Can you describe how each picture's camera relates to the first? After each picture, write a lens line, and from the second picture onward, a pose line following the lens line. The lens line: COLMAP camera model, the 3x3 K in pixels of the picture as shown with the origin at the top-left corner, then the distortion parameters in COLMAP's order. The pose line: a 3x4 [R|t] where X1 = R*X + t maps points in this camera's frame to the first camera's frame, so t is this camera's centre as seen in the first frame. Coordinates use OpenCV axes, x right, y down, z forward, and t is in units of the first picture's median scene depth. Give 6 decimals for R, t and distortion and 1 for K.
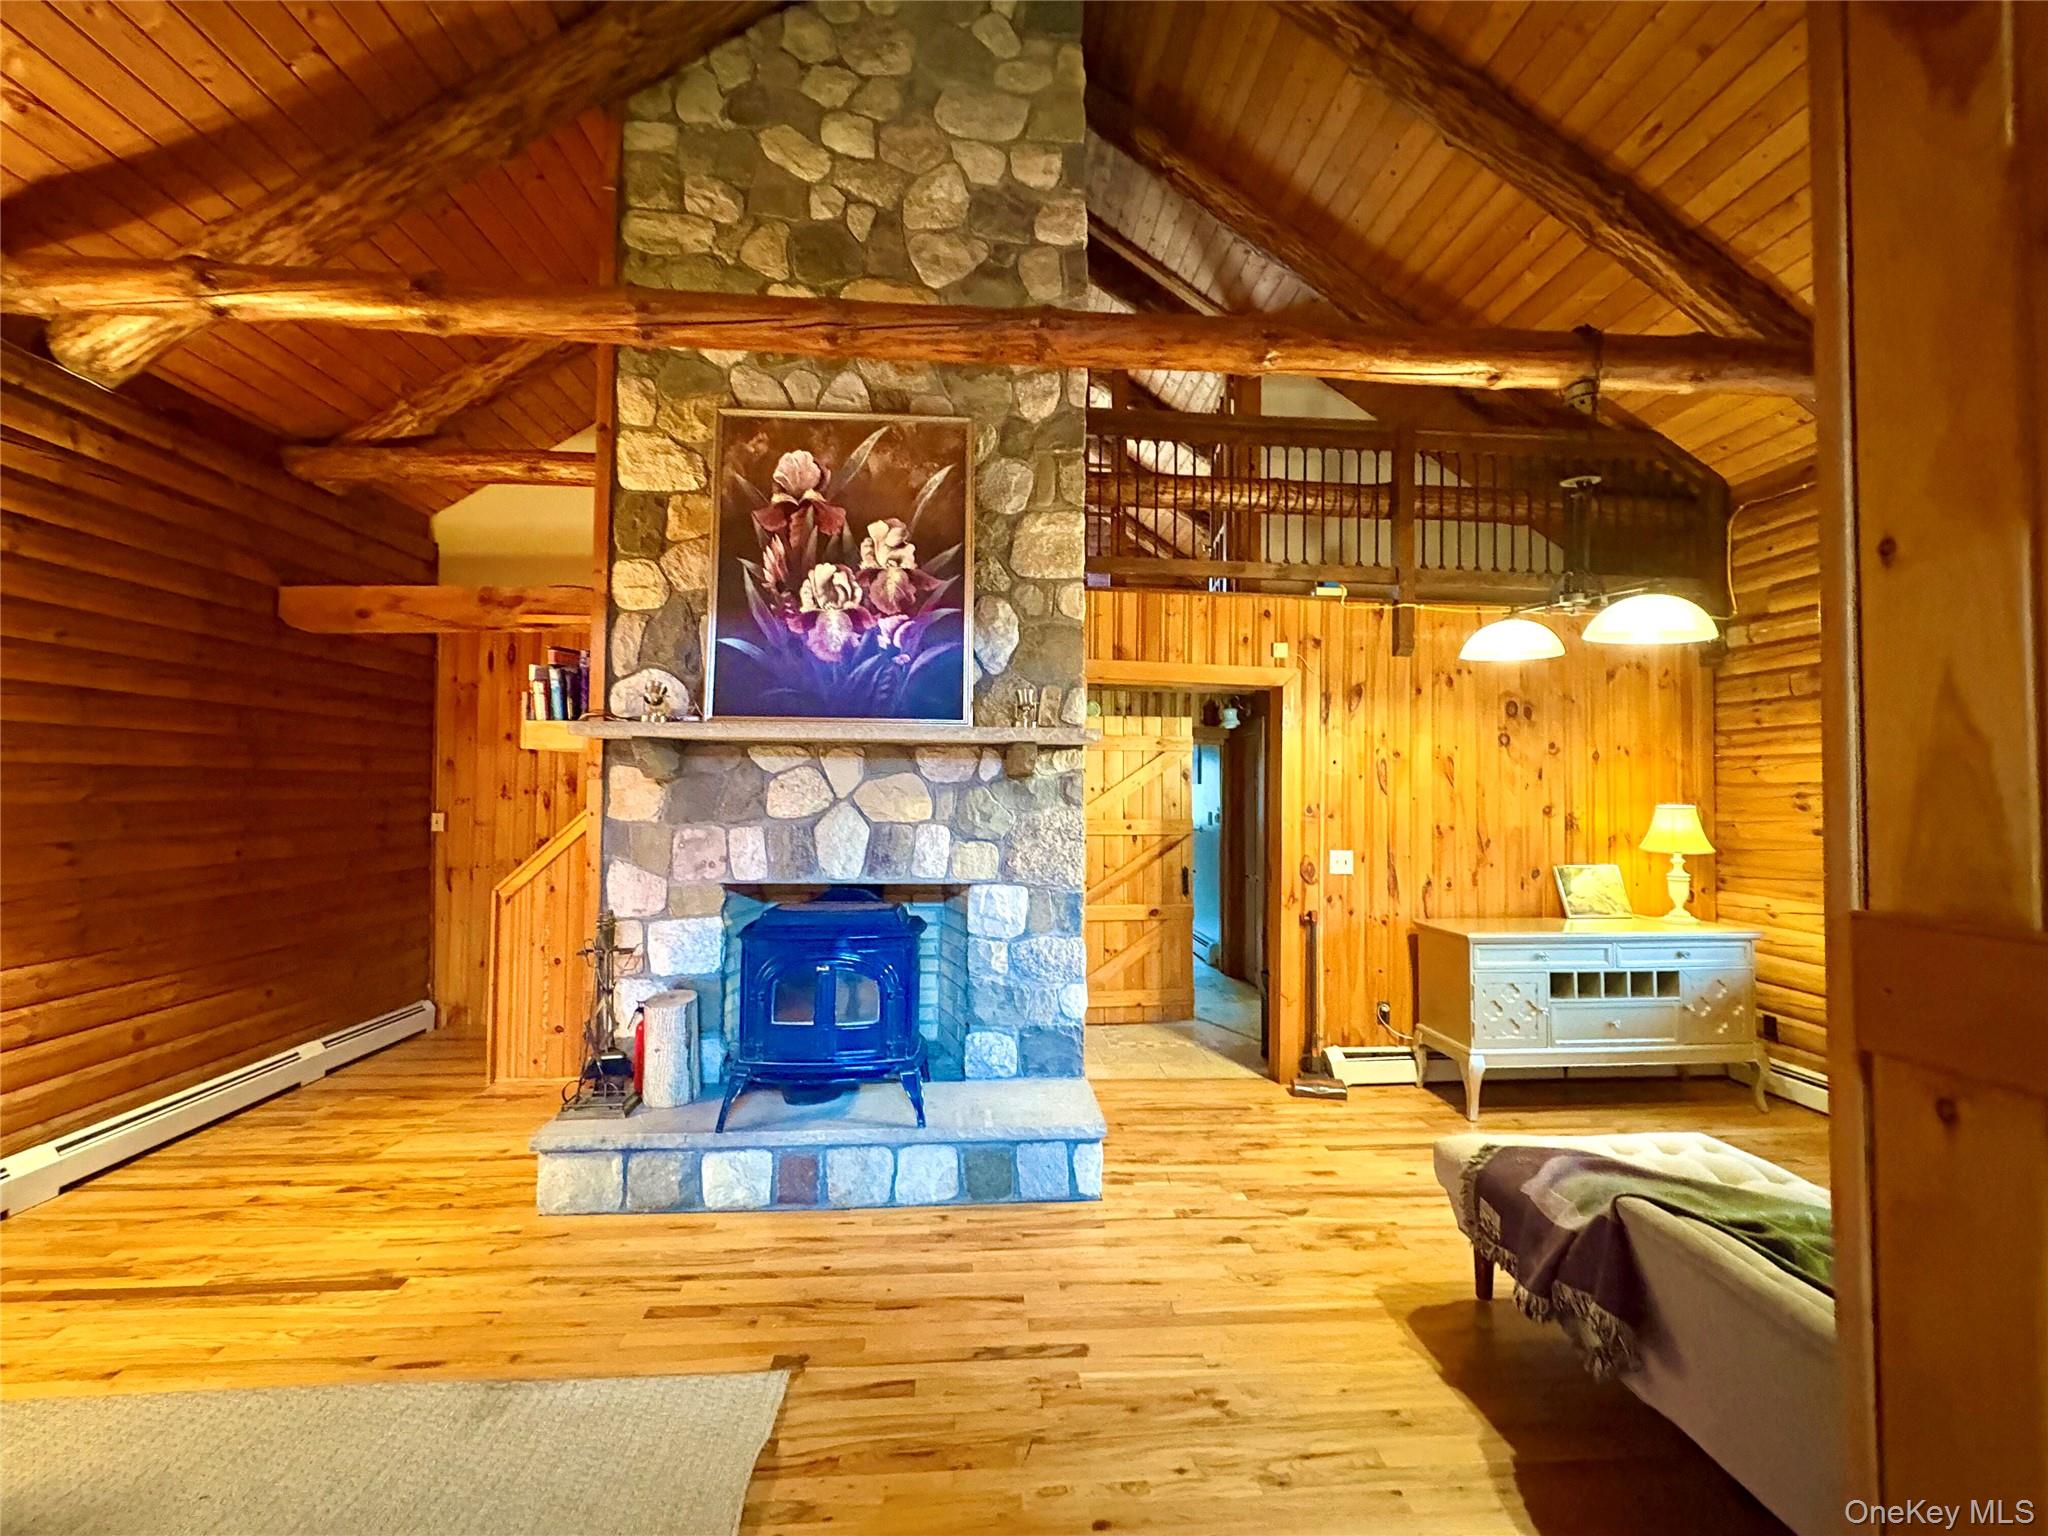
lens RADIAL K [[815.2, 0, 1024.0], [0, 815.2, 768.0], [0, 0, 1]] dist [-0.000464, 0.000070]
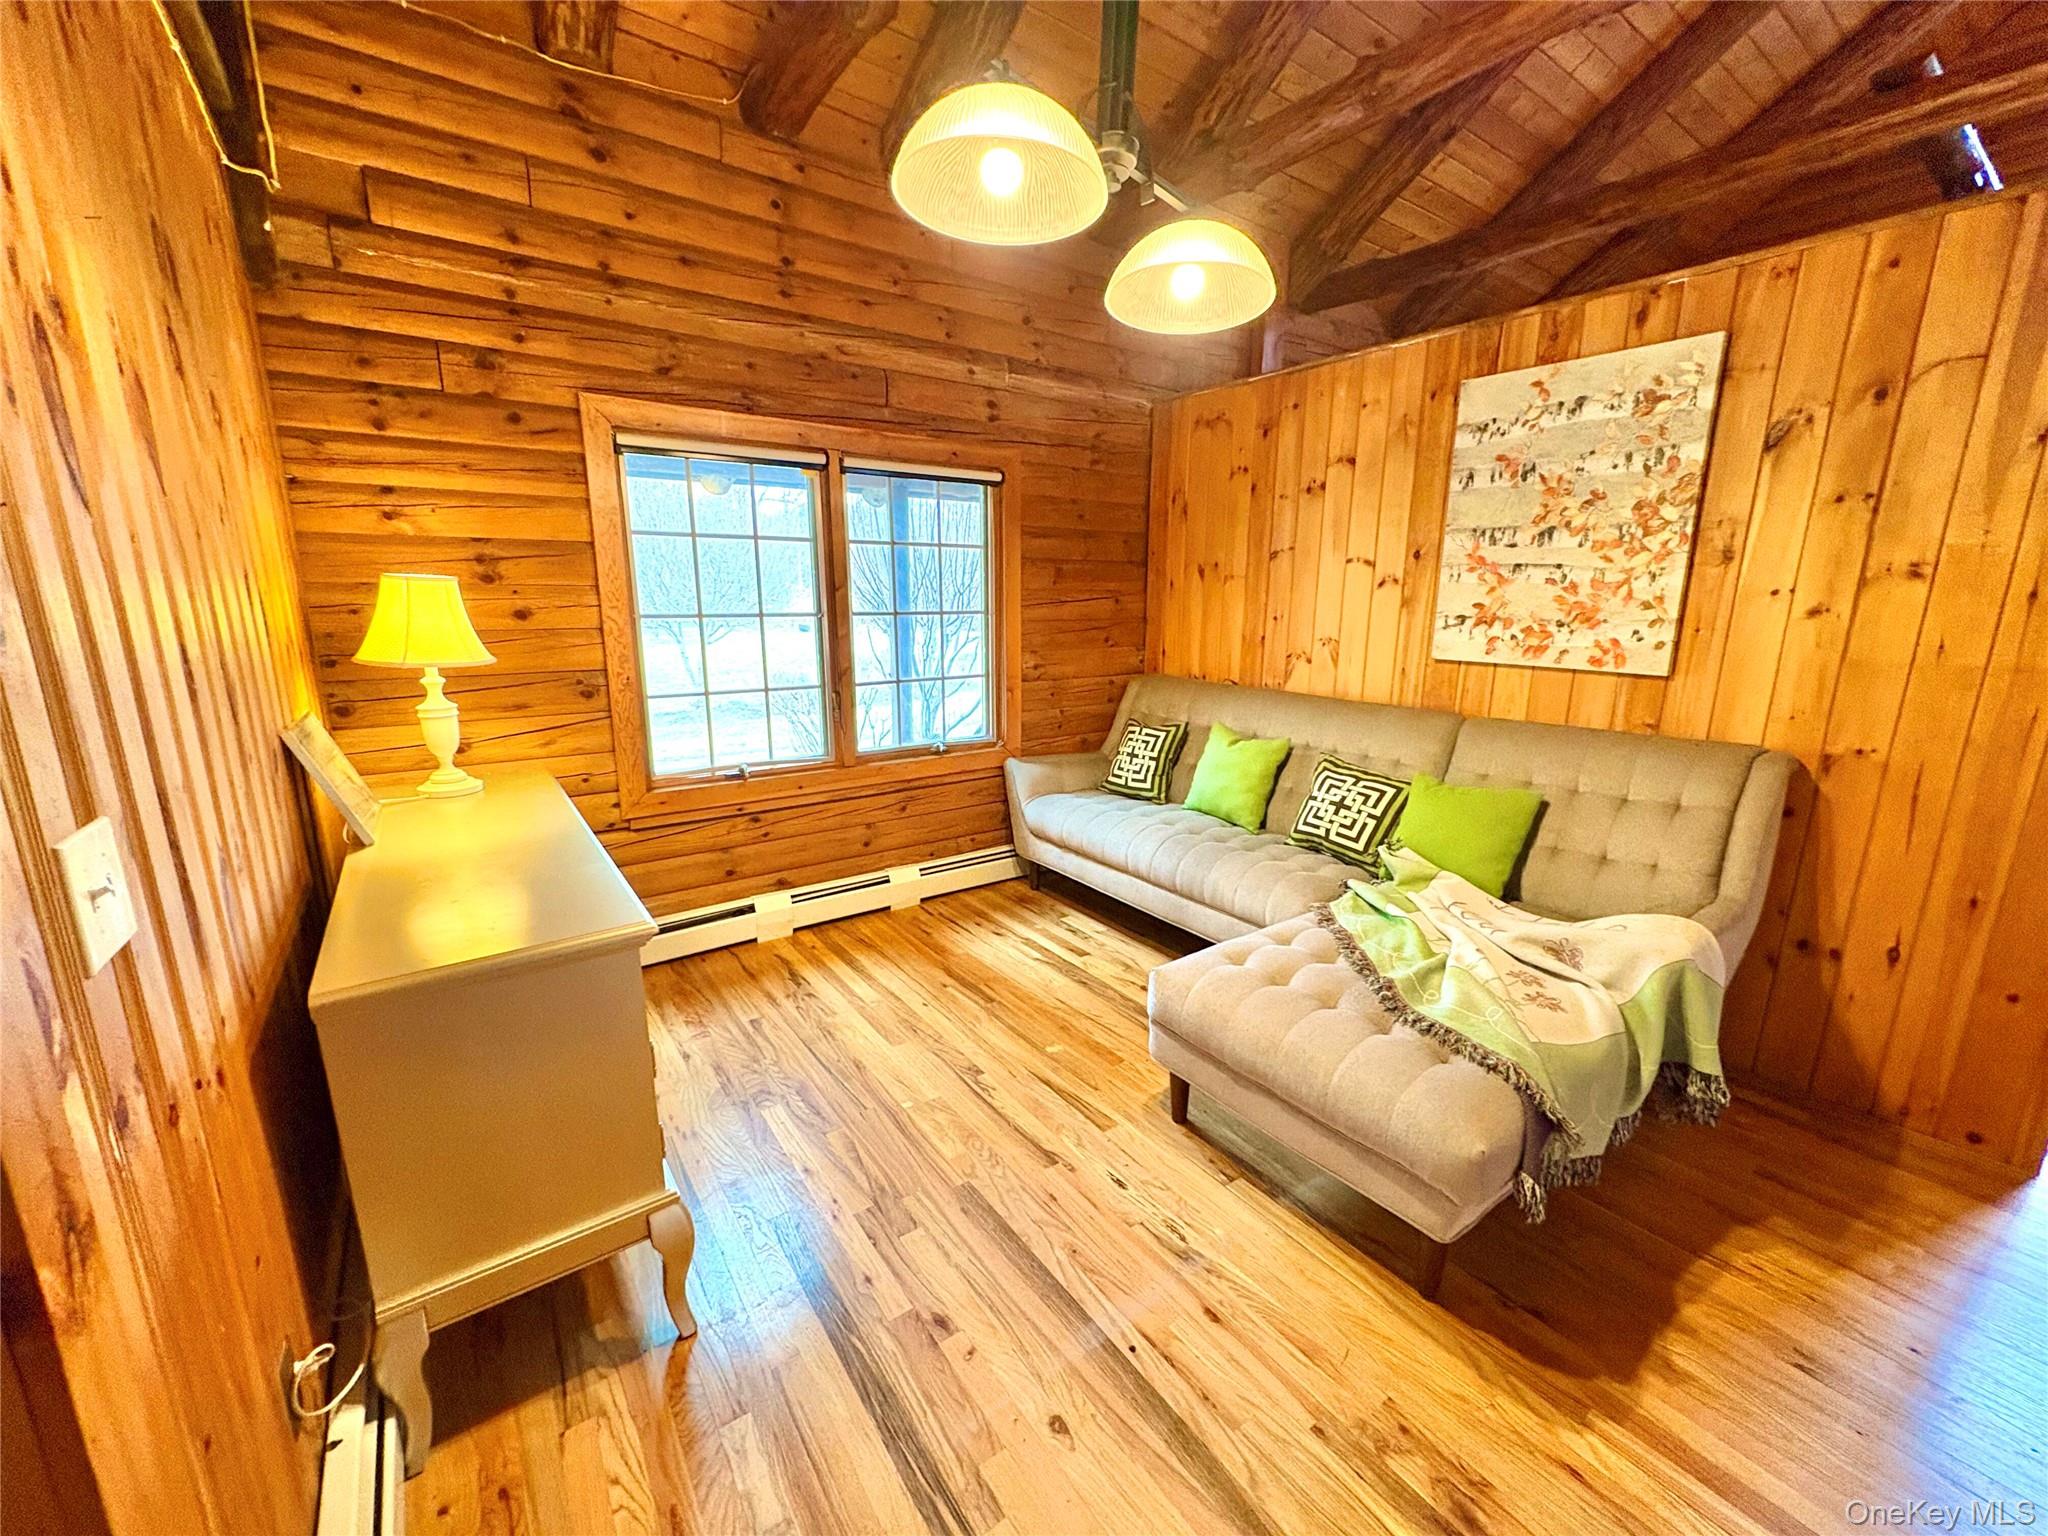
lens RADIAL K [[815.2, 0, 1024.0], [0, 815.2, 768.0], [0, 0, 1]] dist [-0.000464, 0.000070]
pose [[-0.513825, -0.195124, 0.835410, 0.165338], [-0.033866, 0.977645, 0.207516, 0.050805], [-0.857226, 0.078335, -0.508947, 1.049801]]
